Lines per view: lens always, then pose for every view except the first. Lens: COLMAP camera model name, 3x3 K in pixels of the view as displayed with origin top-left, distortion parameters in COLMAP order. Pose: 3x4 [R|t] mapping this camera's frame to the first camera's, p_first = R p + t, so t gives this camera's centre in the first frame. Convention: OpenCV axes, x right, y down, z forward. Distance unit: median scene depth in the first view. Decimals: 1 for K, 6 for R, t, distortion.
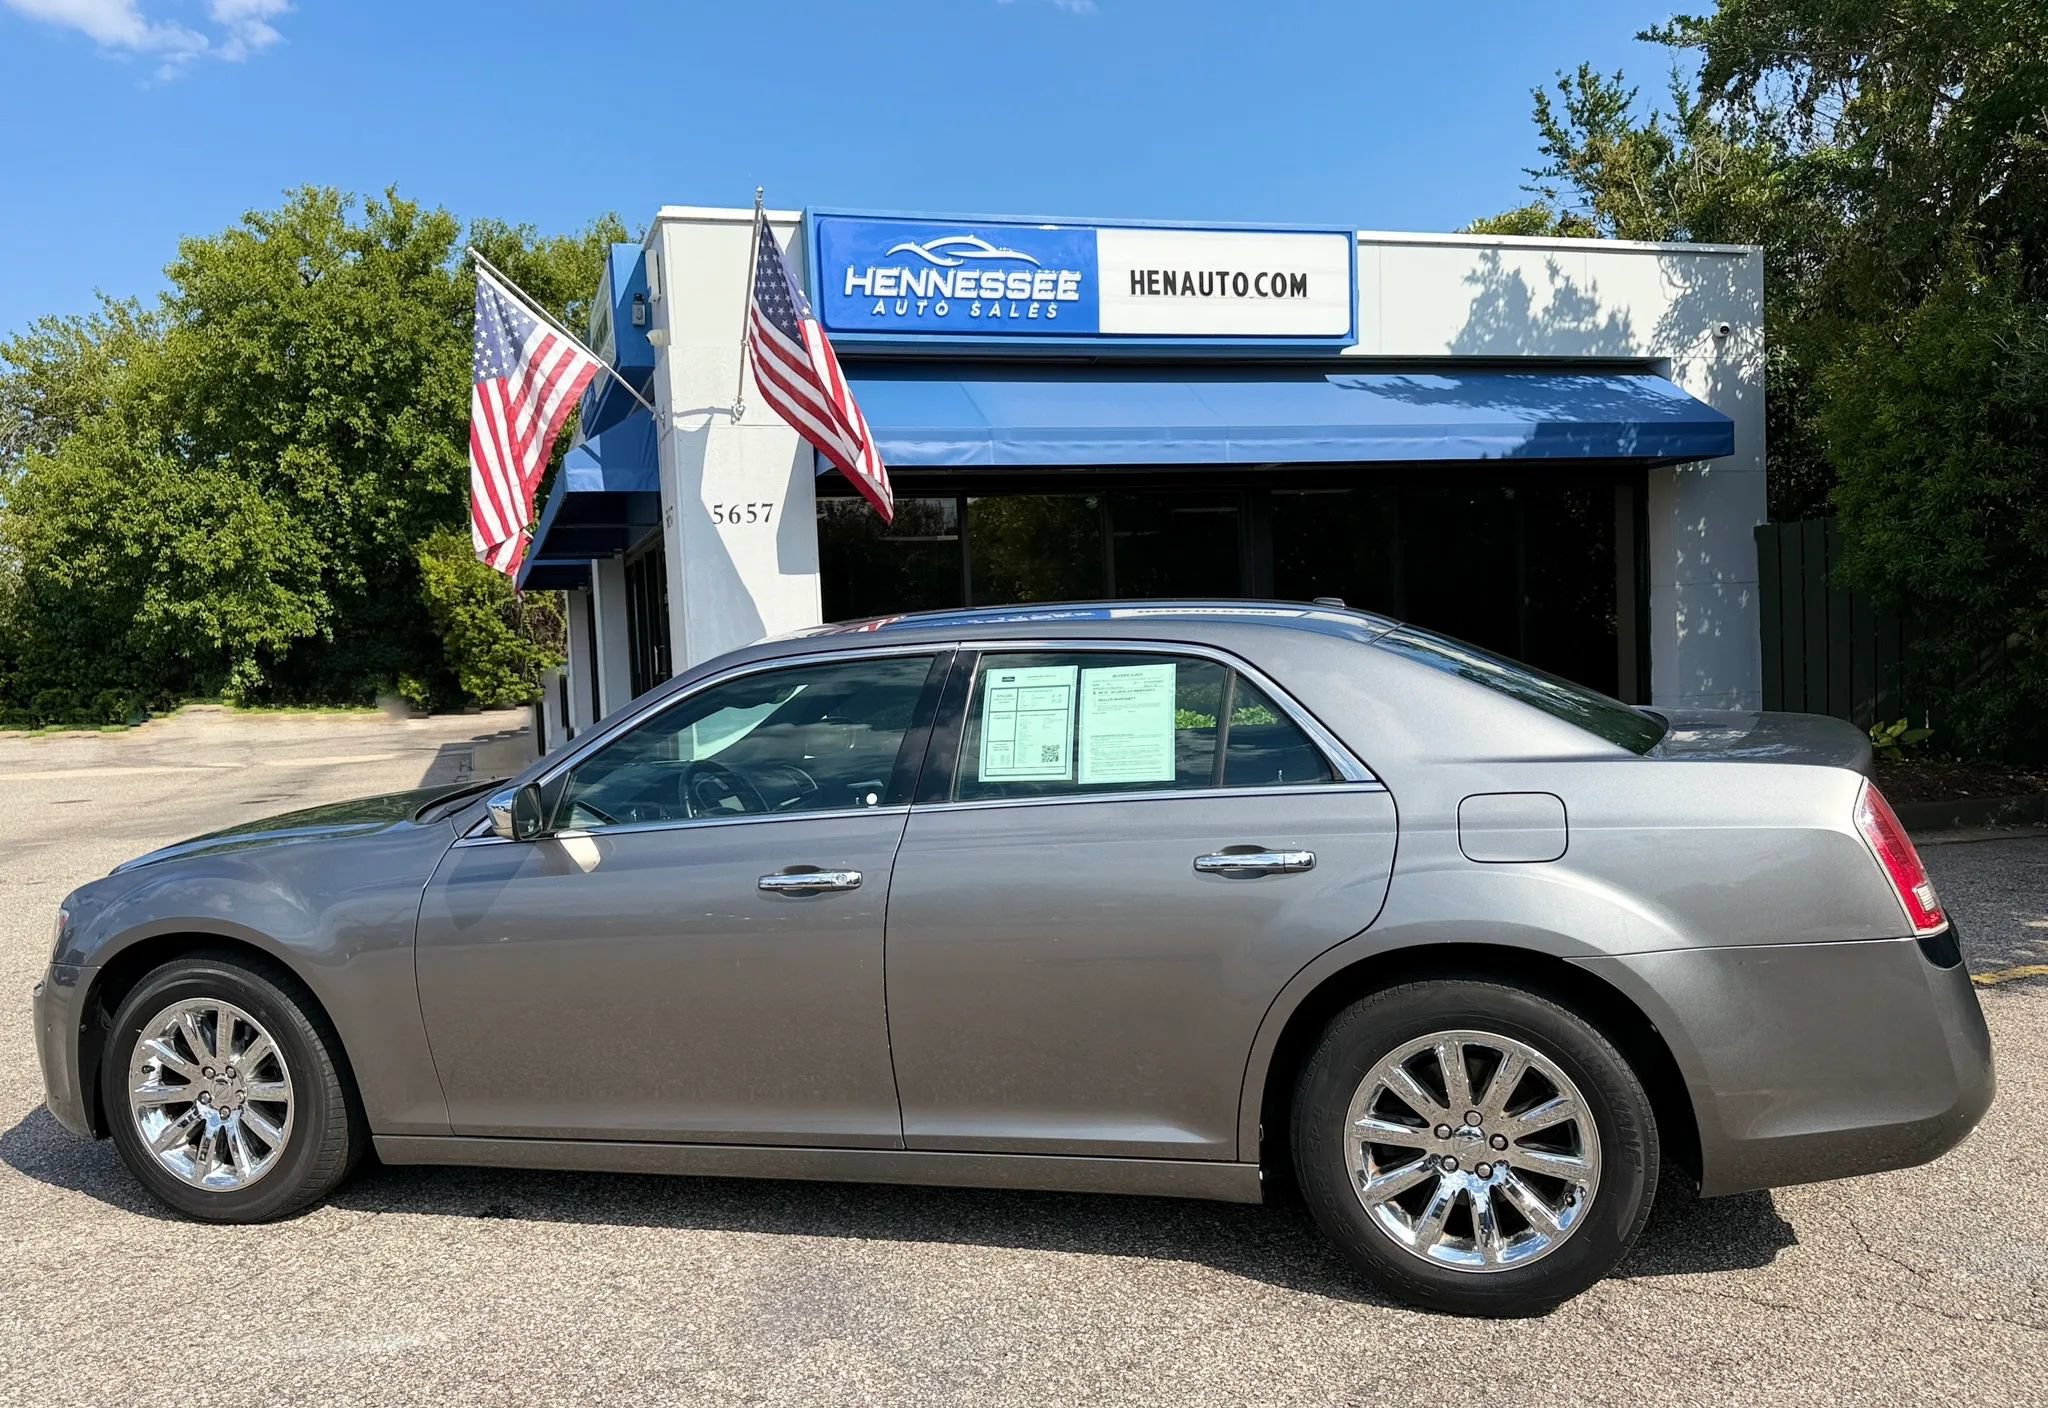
lens RADIAL K [[1658.8, 0, 994.9], [0, 1658.8, 734.4], [0, 0, 1]] dist [0.172596, -0.386697]
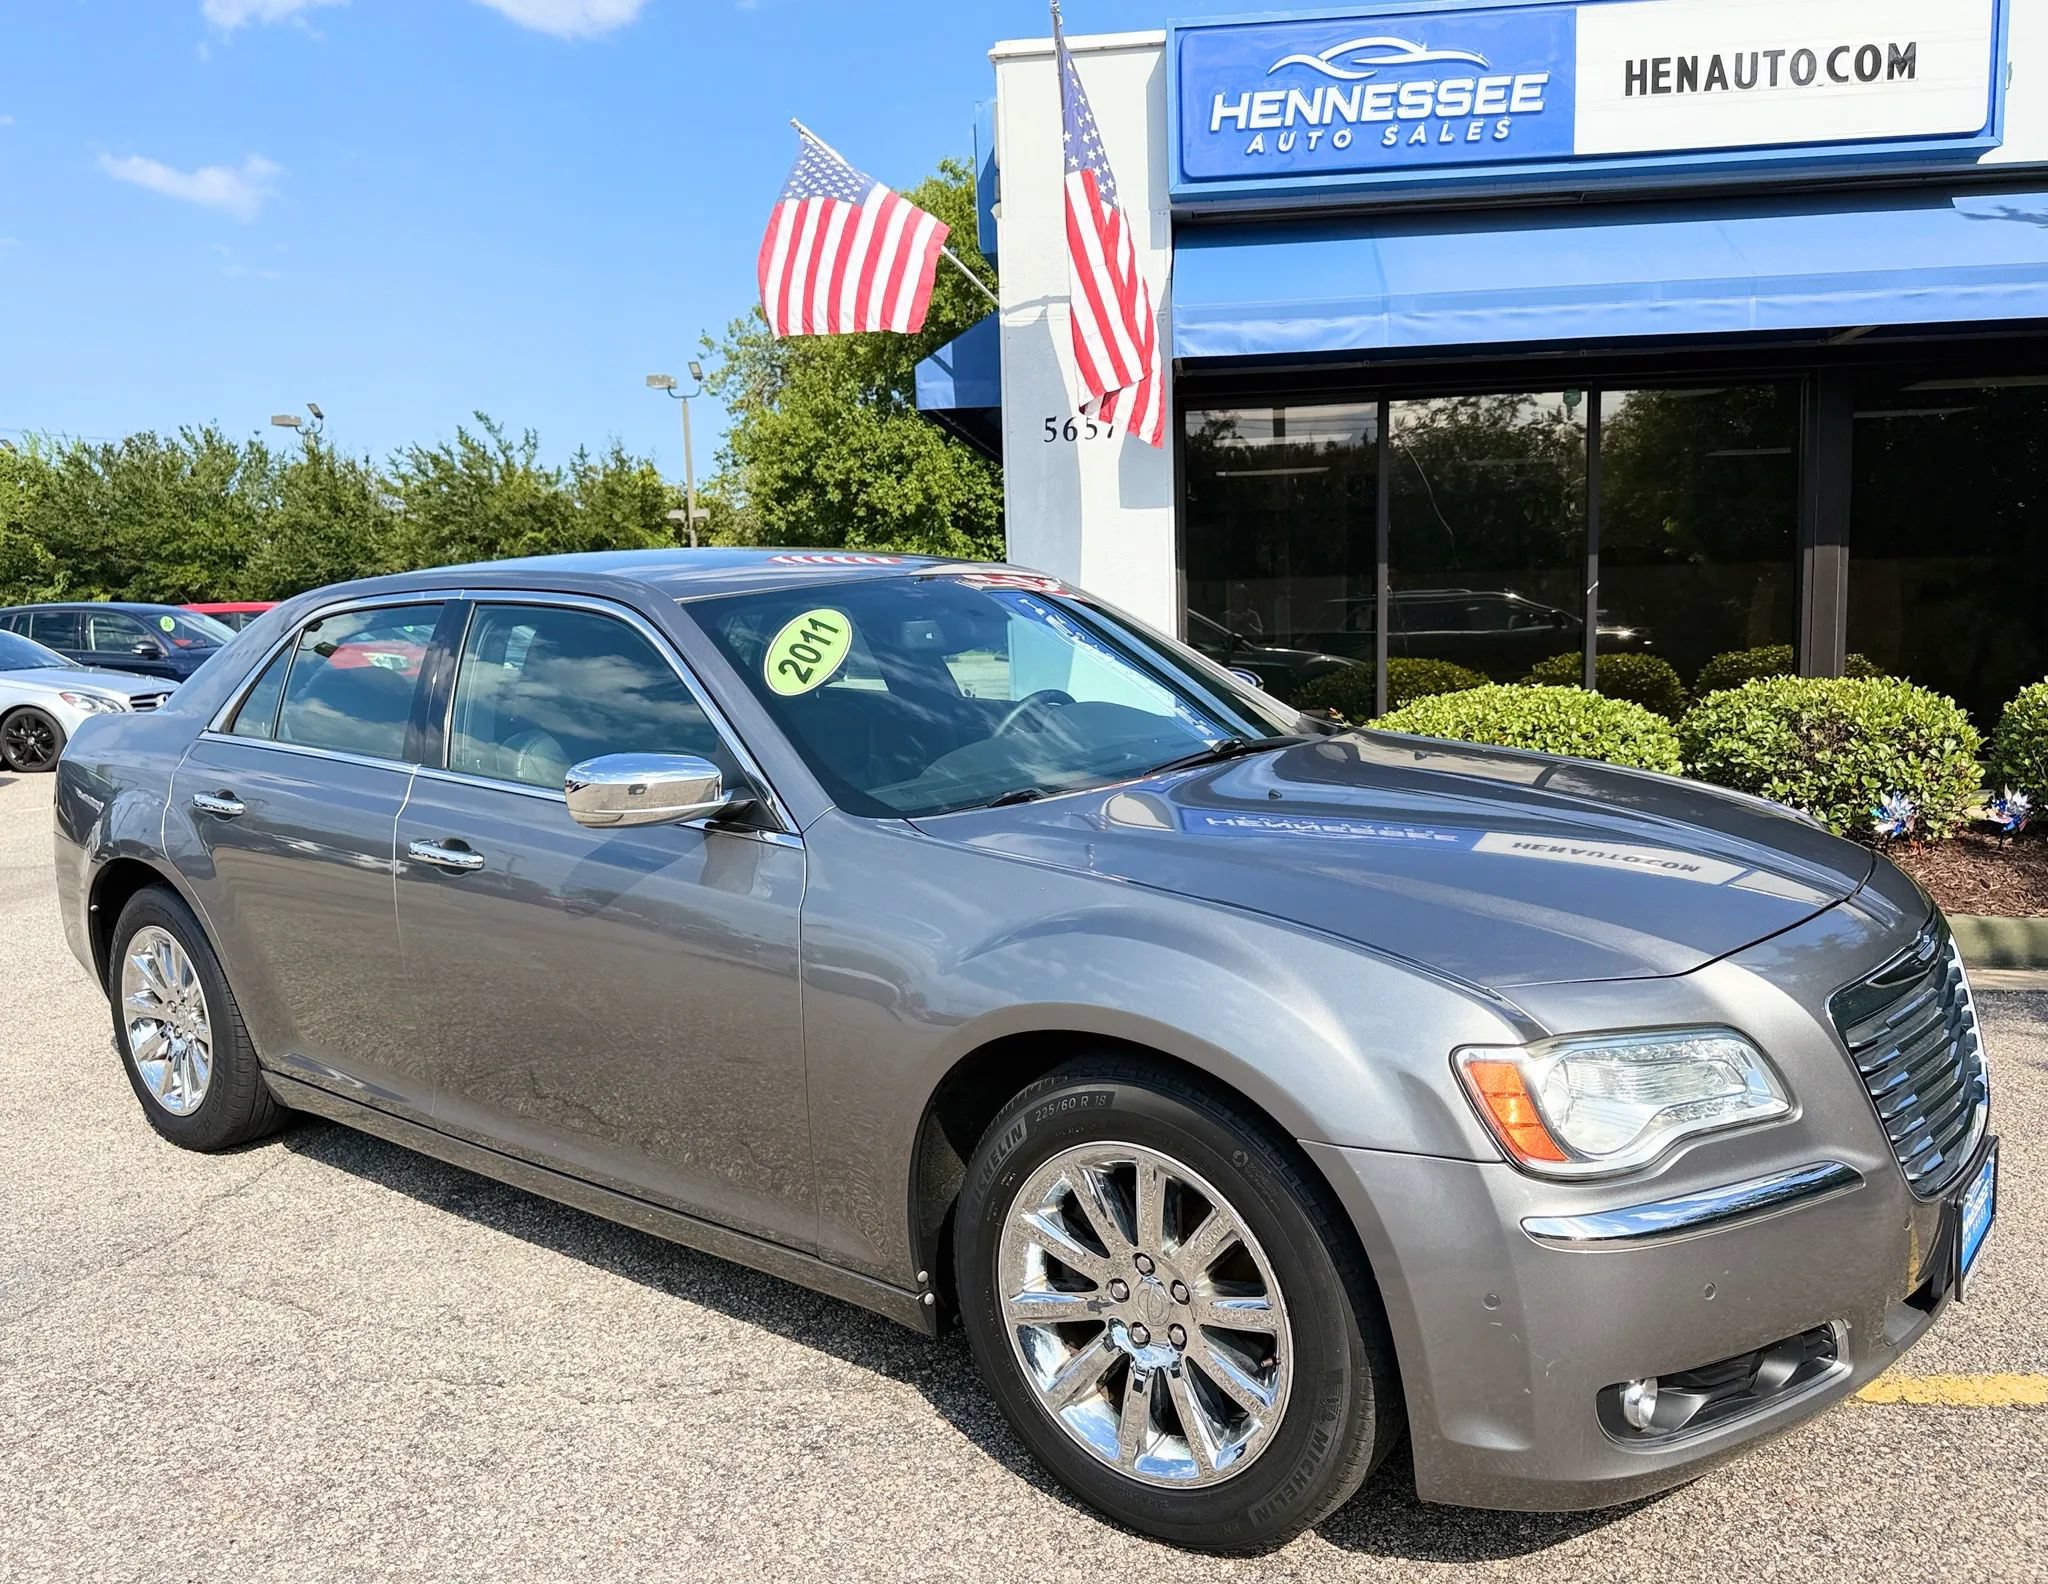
lens RADIAL K [[1648.4, 0, 1047.3], [0, 1648.4, 828.3], [0, 0, 1]] dist [0.018139, -0.025337]
pose [[0.915784, 0.069039, -0.395694, 0.150539], [-0.032932, 0.994707, 0.097334, -0.015004], [0.400319, -0.076106, 0.913210, 0.236152]]
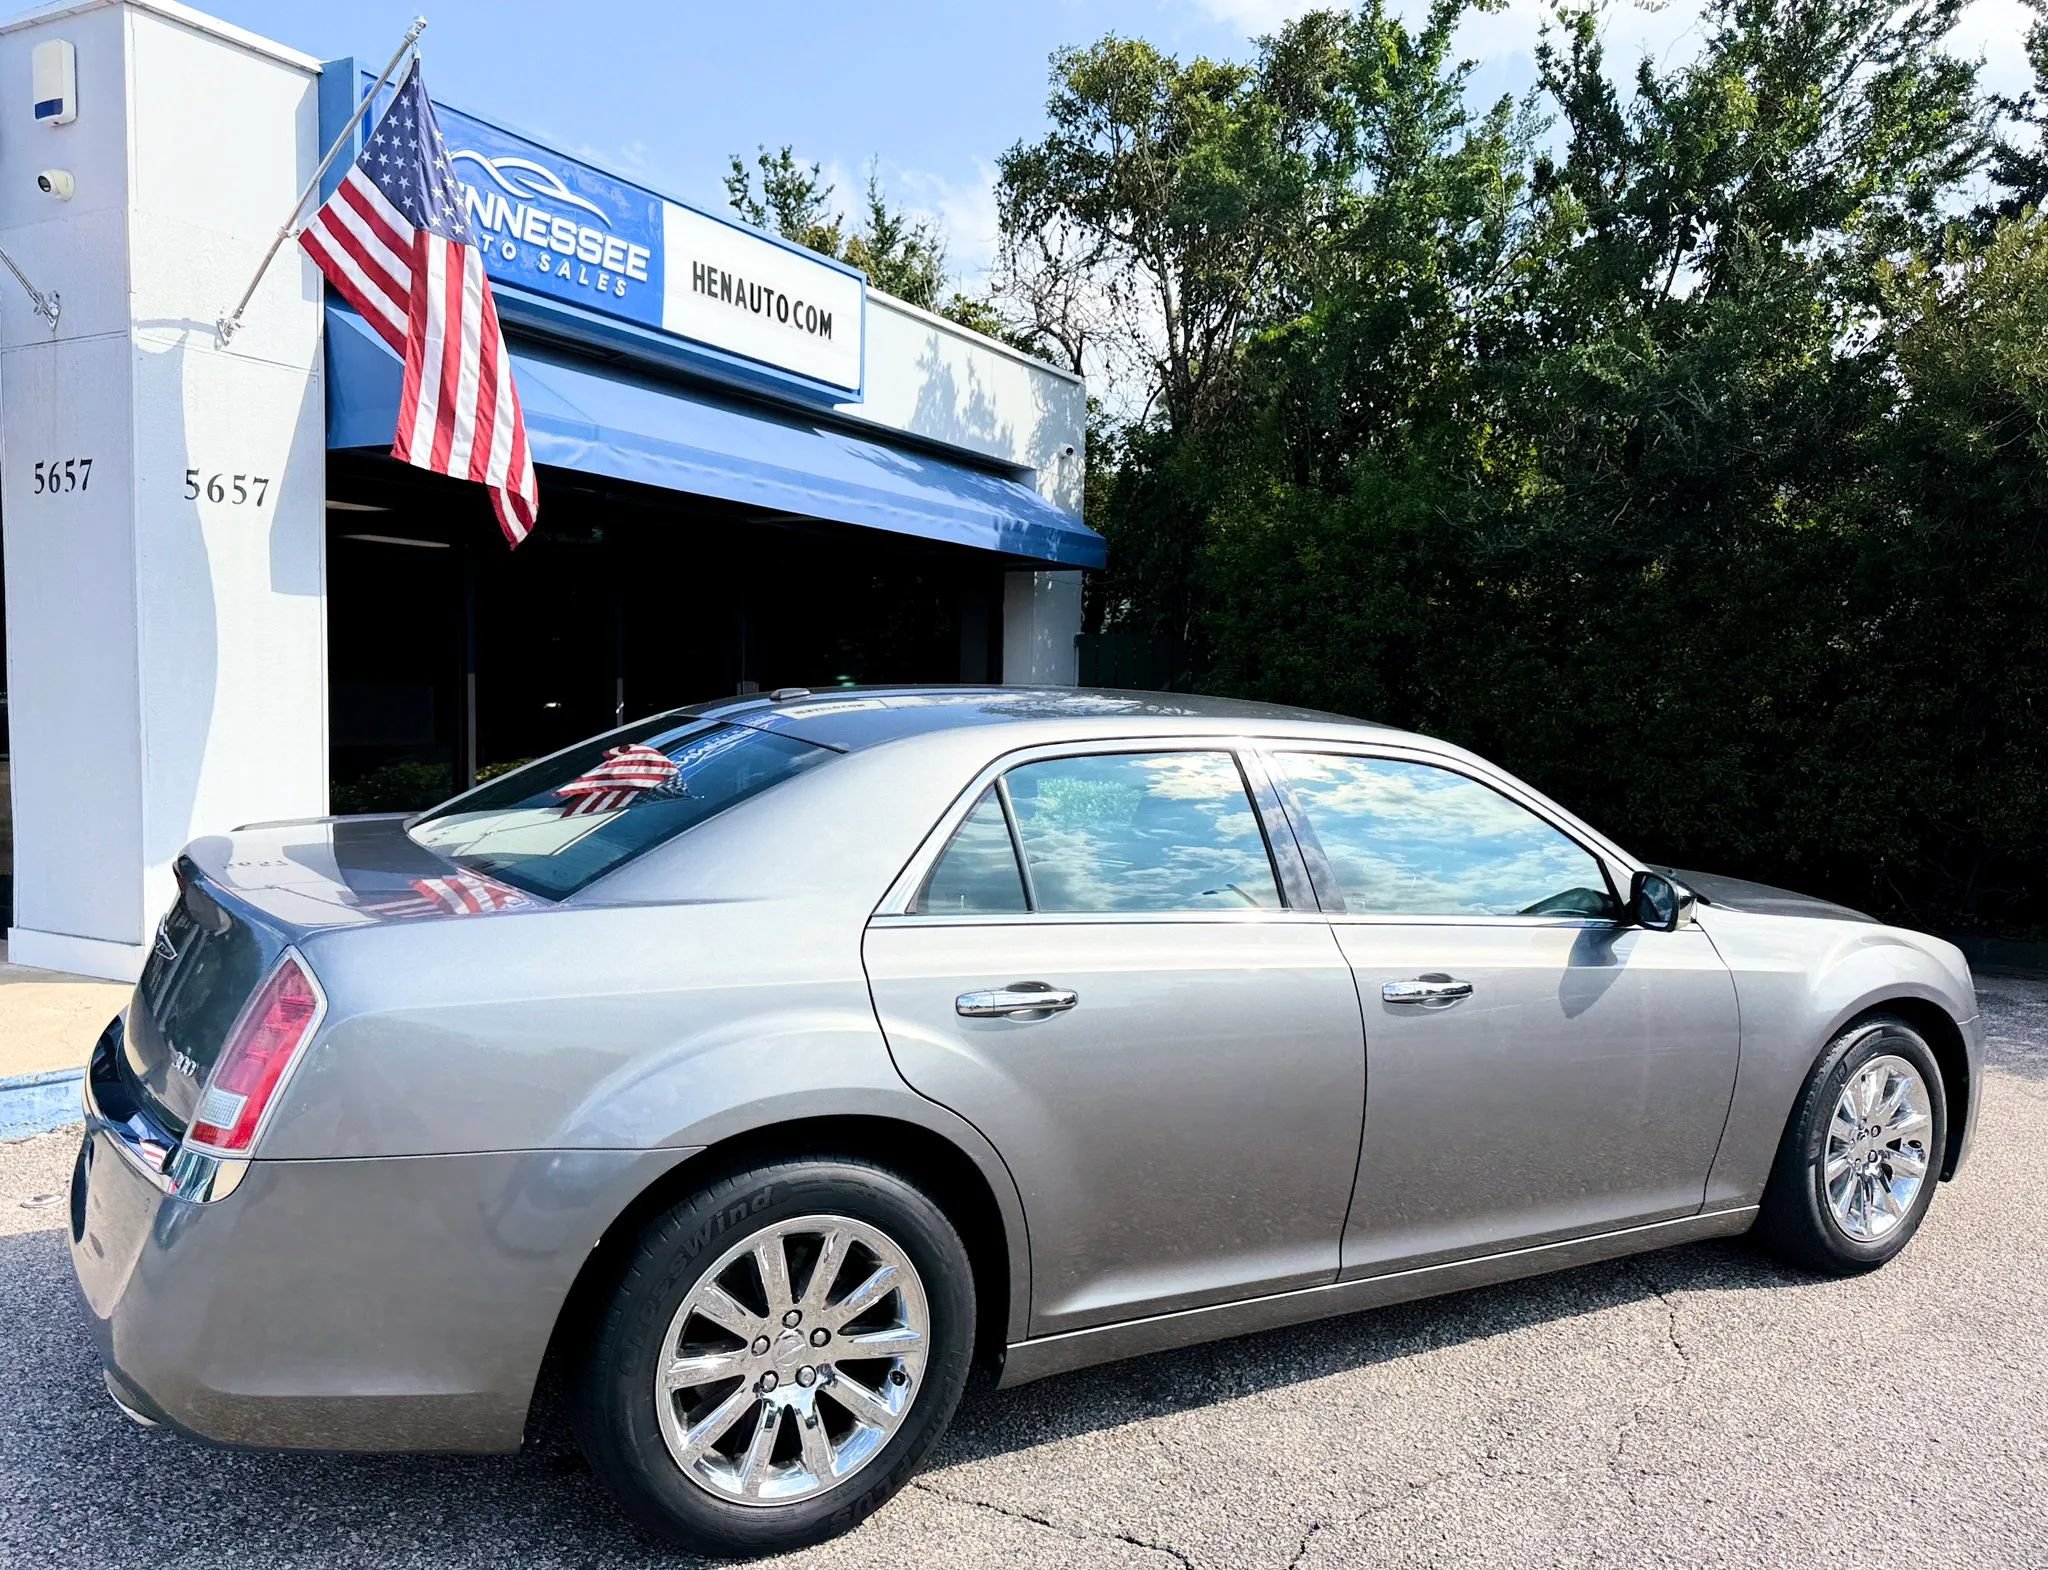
lens RADIAL K [[1624.5, 0, 1073.6], [0, 1624.5, 806.3], [0, 0, 1]] dist [0.135285, -0.299413]
pose [[0.692585, 0.009579, 0.721272, -0.356591], [-0.013949, 0.999903, 0.000114, -0.012743], [-0.721201, -0.010140, 0.692651, 0.297019]]
